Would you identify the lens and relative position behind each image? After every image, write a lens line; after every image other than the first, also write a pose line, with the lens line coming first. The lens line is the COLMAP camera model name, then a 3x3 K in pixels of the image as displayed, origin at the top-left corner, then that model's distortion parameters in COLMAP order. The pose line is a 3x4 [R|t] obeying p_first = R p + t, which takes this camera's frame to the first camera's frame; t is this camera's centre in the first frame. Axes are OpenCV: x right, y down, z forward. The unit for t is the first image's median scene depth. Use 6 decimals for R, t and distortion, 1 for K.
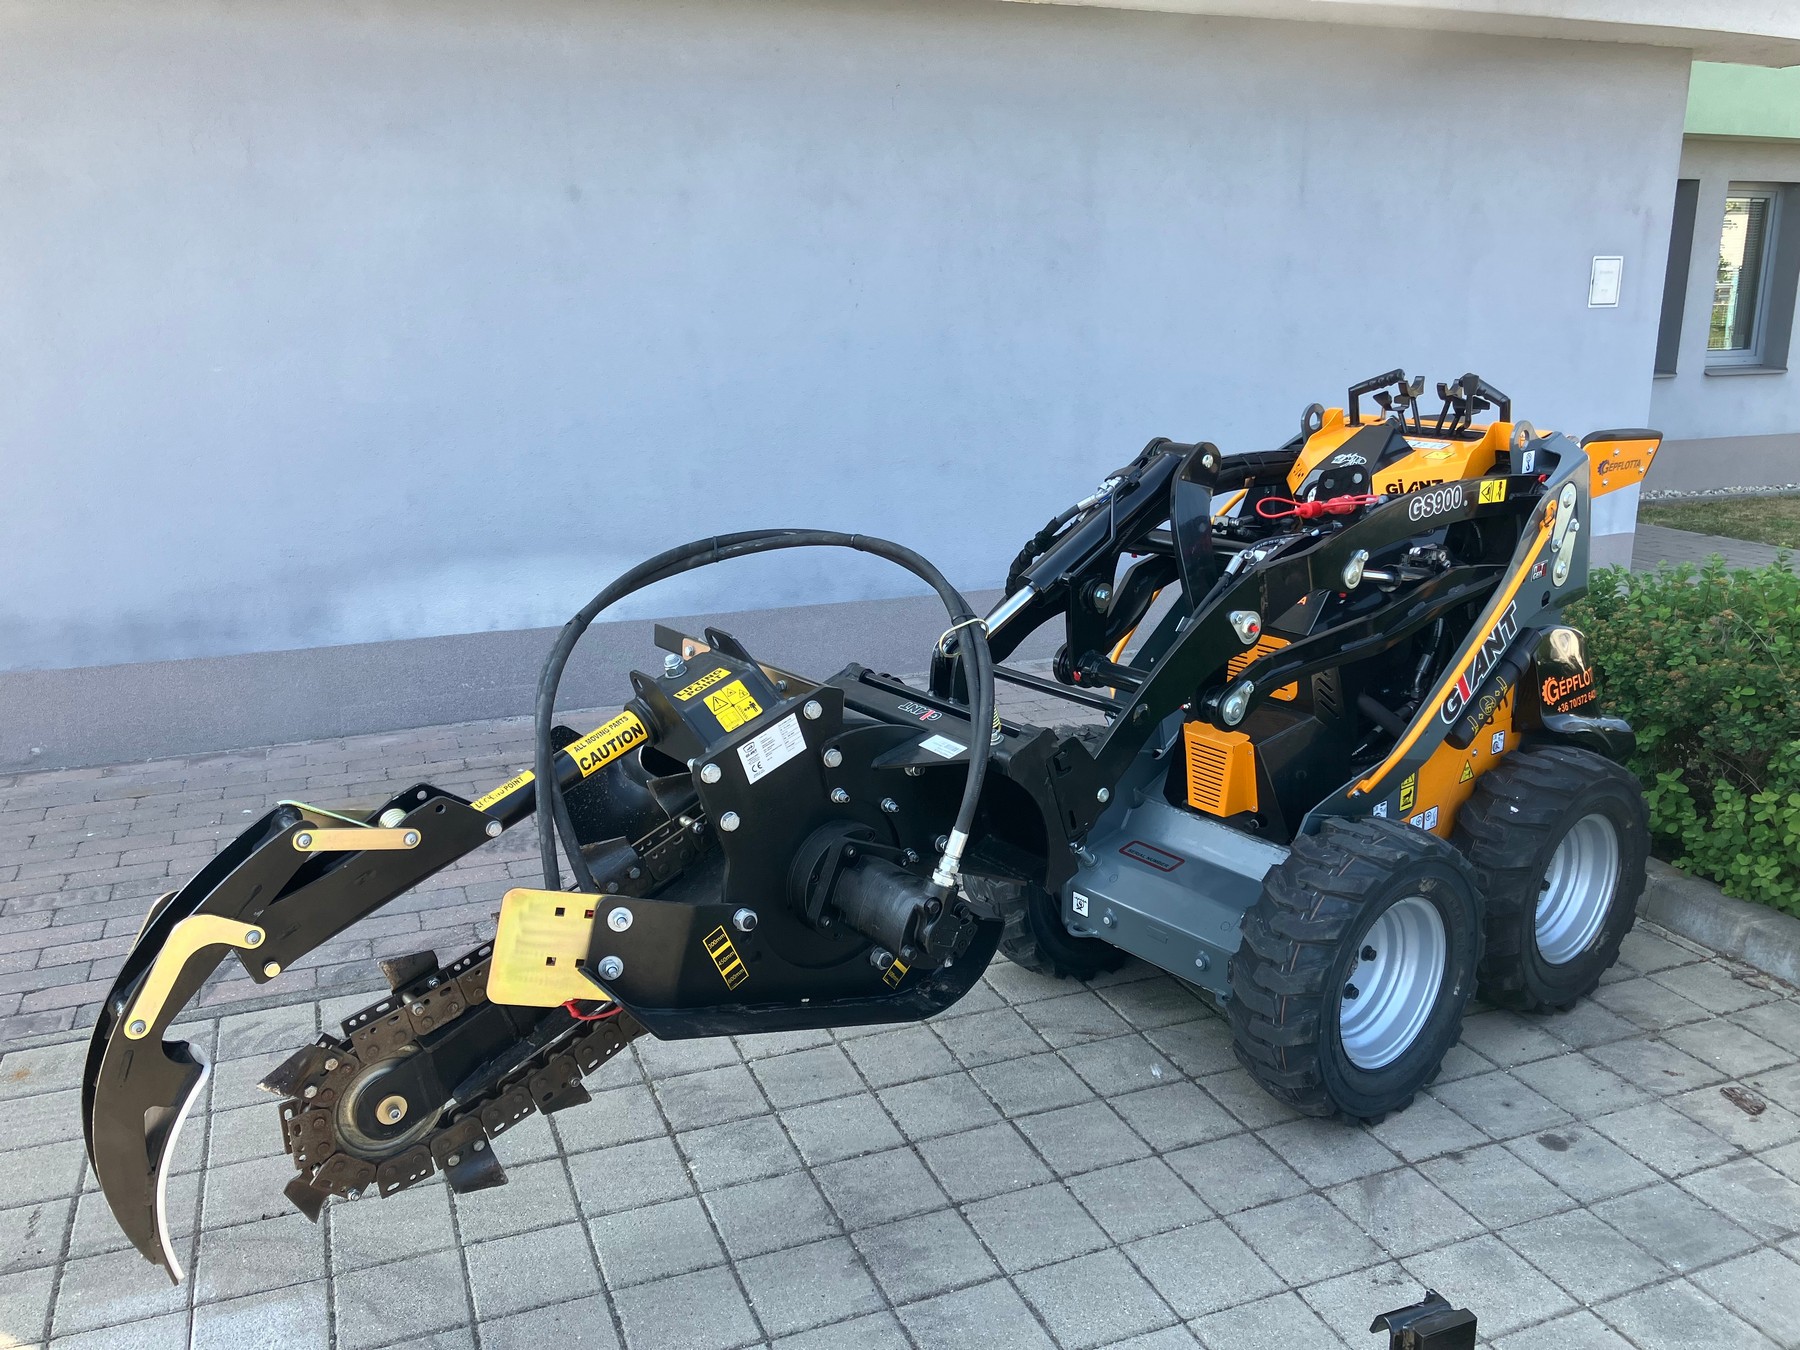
lens RADIAL K [[1478.2, 0, 894.3], [0, 1478.2, 665.7], [0, 0, 1]] dist [0.107154, -0.159648]
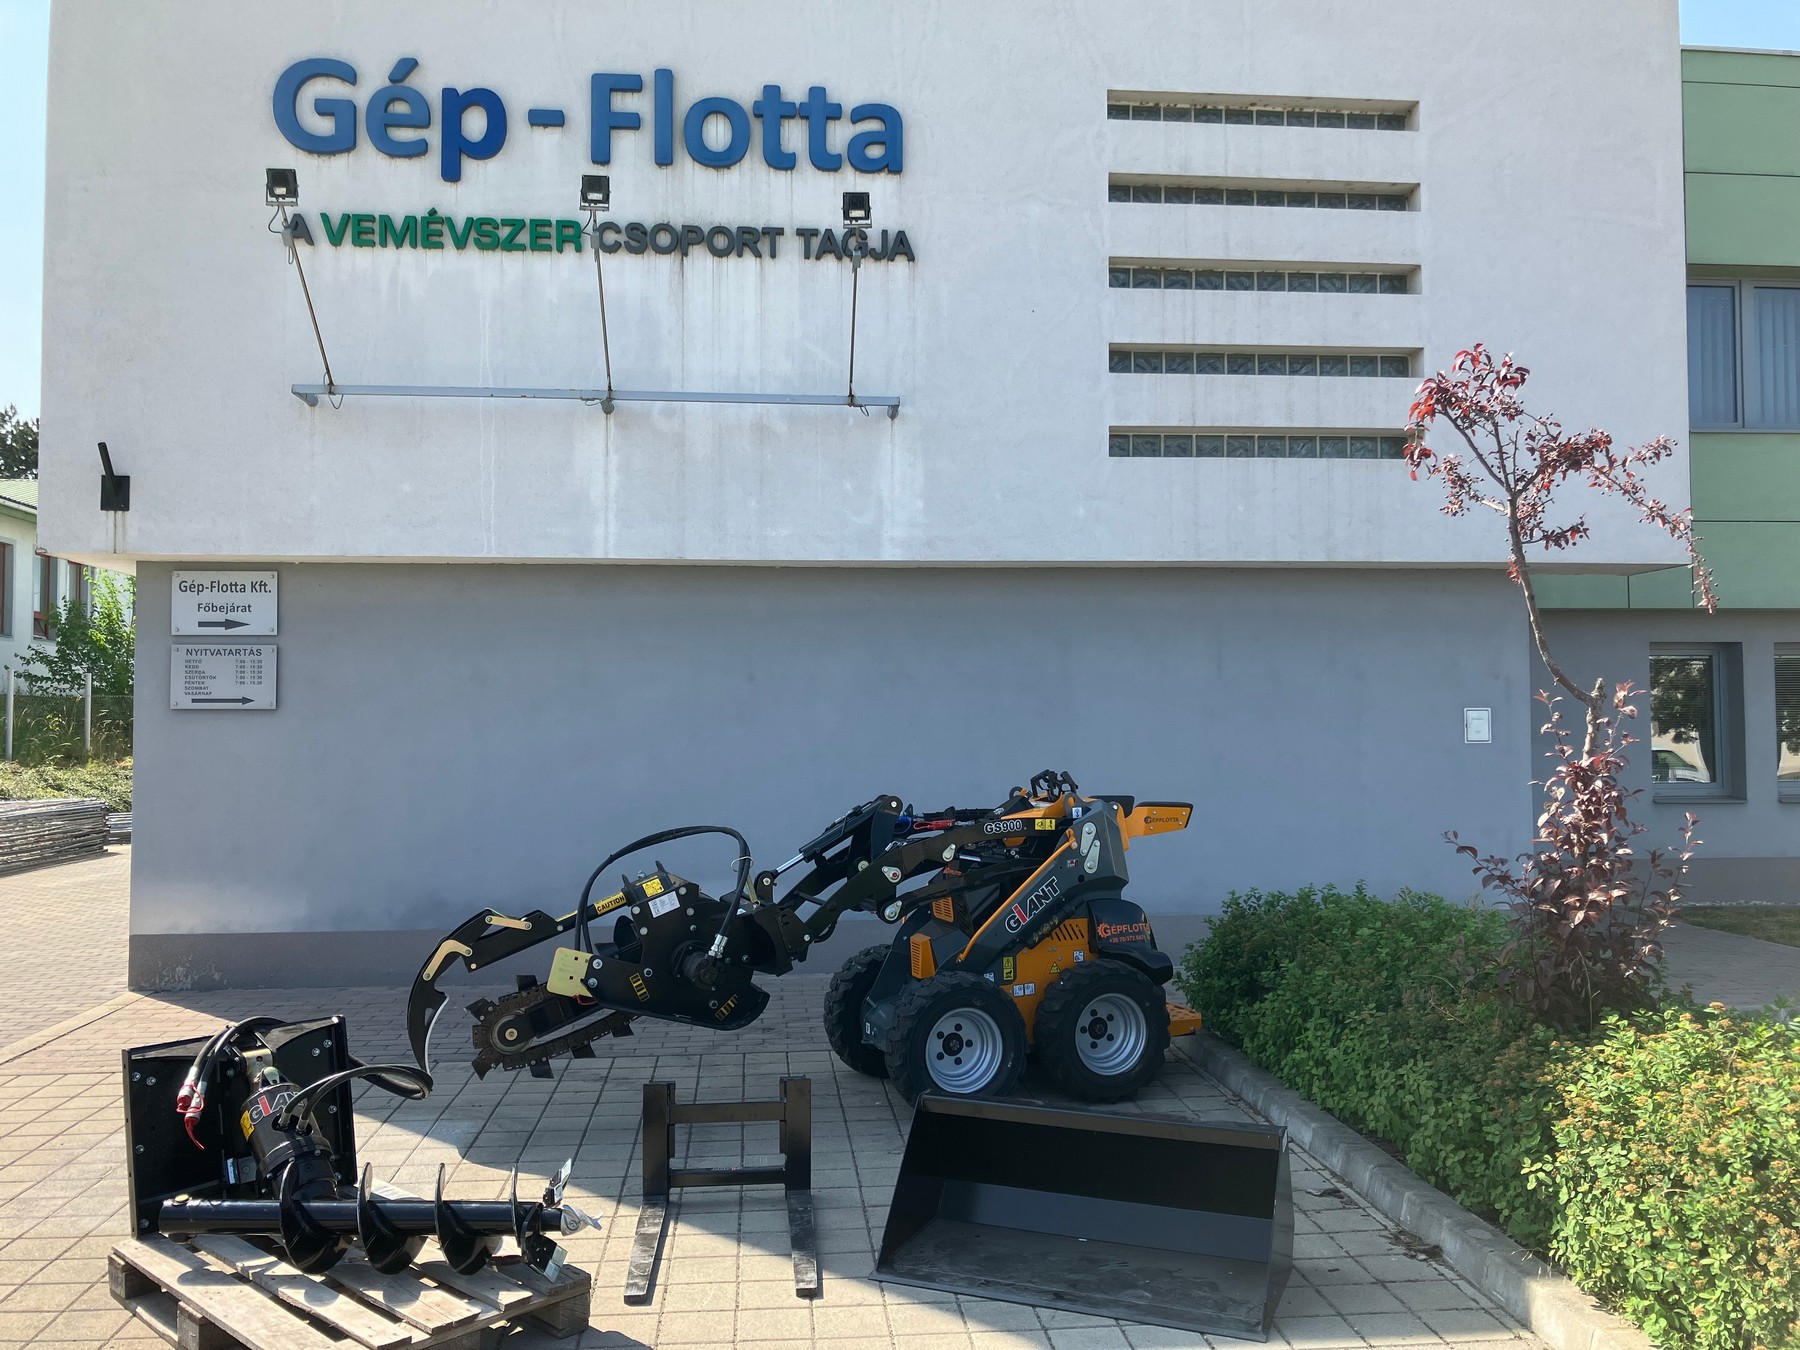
lens RADIAL K [[1478.2, 0, 894.3], [0, 1478.2, 665.7], [0, 0, 1]] dist [0.107154, -0.159648]
pose [[0.962213, -0.011641, -0.272048, 1.011993], [-0.065467, 0.959891, -0.272624, 0.336056], [0.264310, 0.280133, 0.922858, -1.400950]]
